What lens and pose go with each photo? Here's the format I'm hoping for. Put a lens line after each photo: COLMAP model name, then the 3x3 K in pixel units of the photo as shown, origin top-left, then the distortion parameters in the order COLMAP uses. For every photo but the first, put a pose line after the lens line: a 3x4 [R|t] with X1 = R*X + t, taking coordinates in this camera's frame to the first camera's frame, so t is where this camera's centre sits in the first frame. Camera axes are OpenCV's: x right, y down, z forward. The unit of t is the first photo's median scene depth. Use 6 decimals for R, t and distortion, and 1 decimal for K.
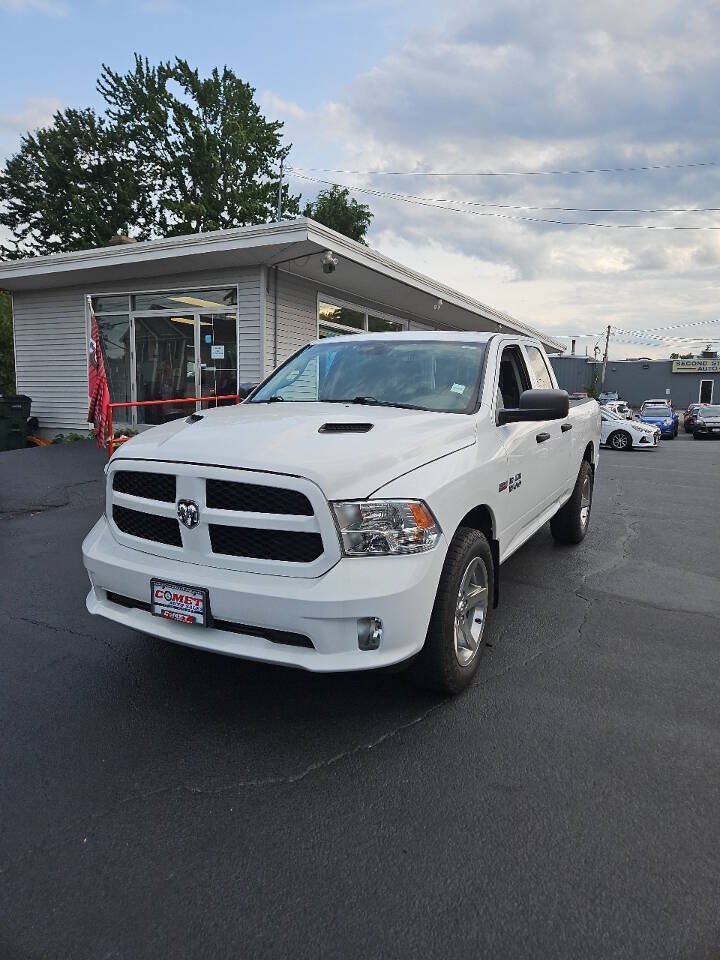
lens RADIAL K [[643.9, 0, 365.1], [0, 643.9, 467.7], [0, 0, 1]] dist [0.052684, -0.035191]
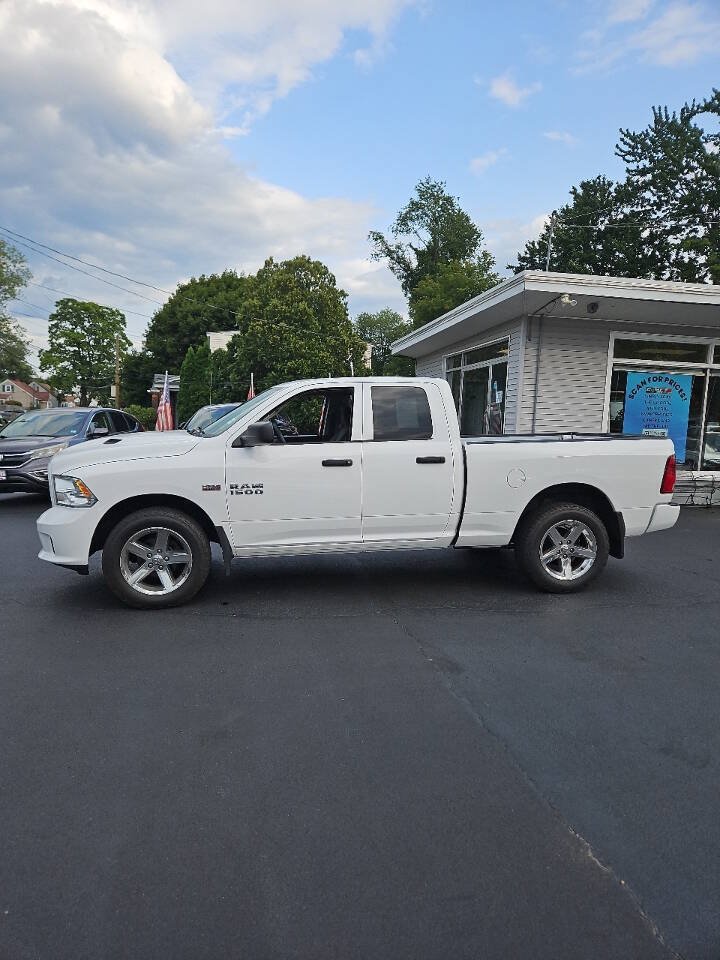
lens RADIAL K [[643.9, 0, 339.1], [0, 643.9, 472.4], [0, 0, 1]] dist [0.052684, -0.035191]
pose [[0.616744, 0.052927, -0.785383, 1.078535], [-0.103247, 0.994557, -0.014053, -0.010501], [0.780364, 0.089755, 0.618851, 0.230941]]
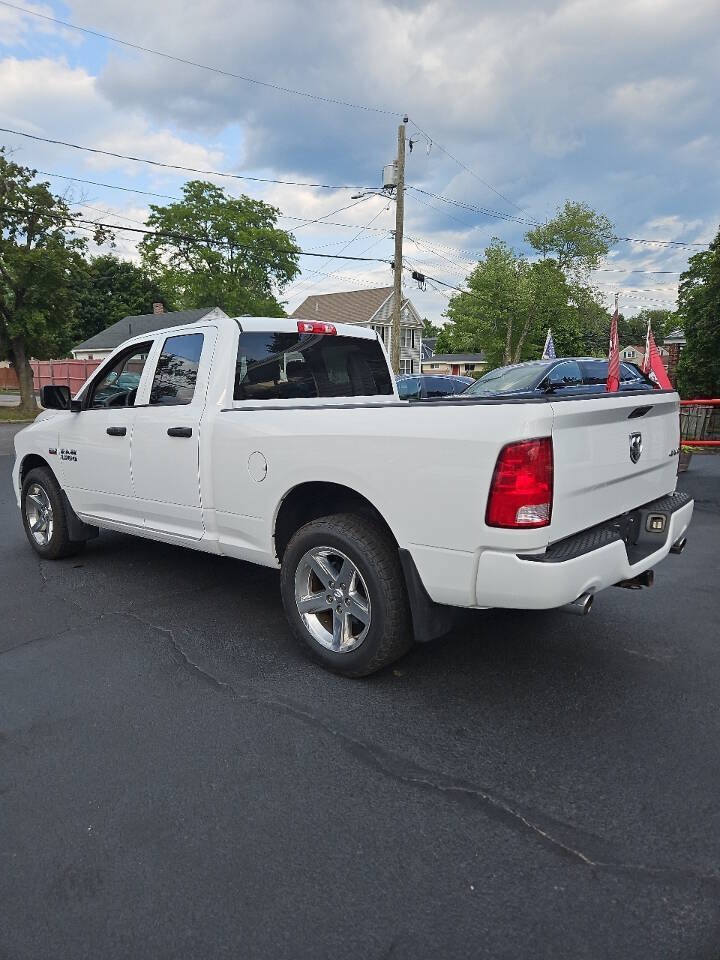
lens RADIAL K [[643.9, 0, 329.0], [0, 643.9, 478.3], [0, 0, 1]] dist [0.052684, -0.035191]
pose [[-0.286985, 0.115594, -0.950935, 1.036988], [-0.113576, 0.981585, 0.153596, -0.150988], [0.951178, 0.152083, -0.268571, 1.428366]]
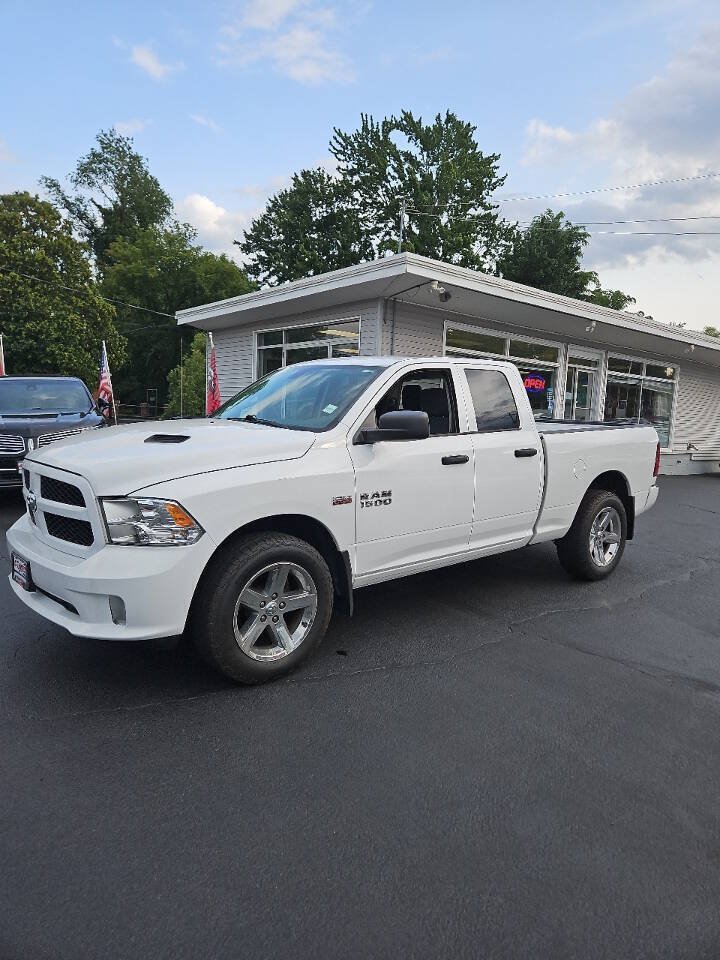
lens RADIAL K [[643.9, 0, 365.6], [0, 643.9, 463.2], [0, 0, 1]] dist [0.052684, -0.035191]
pose [[0.933069, 0.038714, -0.357608, 0.443799], [-0.055676, 0.997754, -0.037255, 0.003378], [0.355362, 0.054672, 0.933129, 0.016772]]
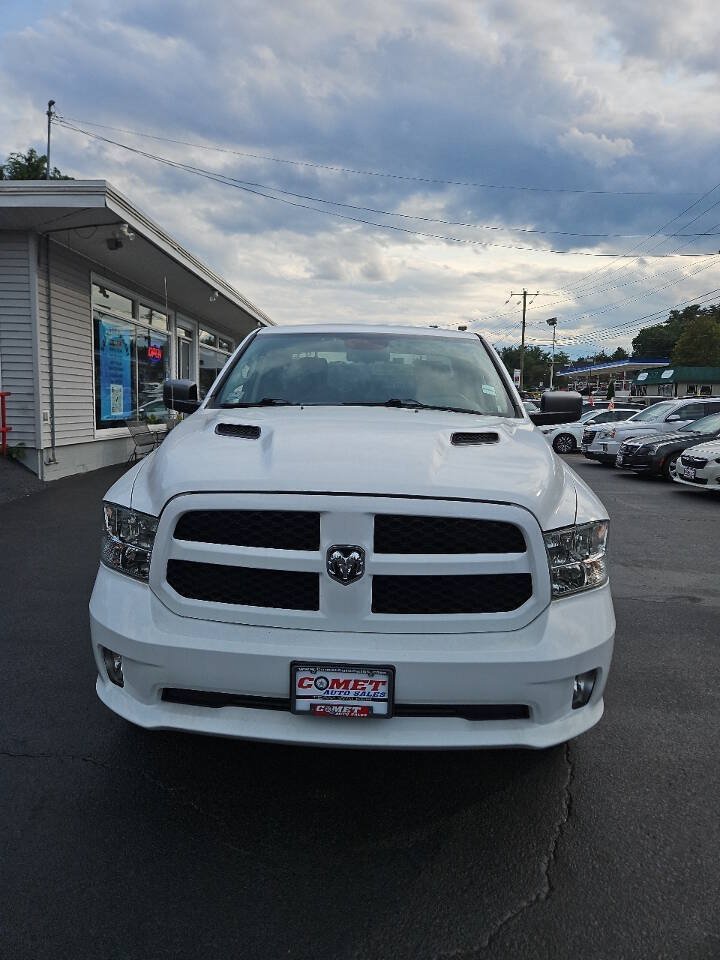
lens RADIAL K [[643.9, 0, 354.6], [0, 643.9, 473.0], [0, 0, 1]] dist [0.052684, -0.035191]
pose [[0.905776, -0.046883, 0.421155, -0.313899], [0.042490, 0.998900, 0.019814, -0.024479], [-0.421621, -0.000052, 0.906772, 0.194131]]
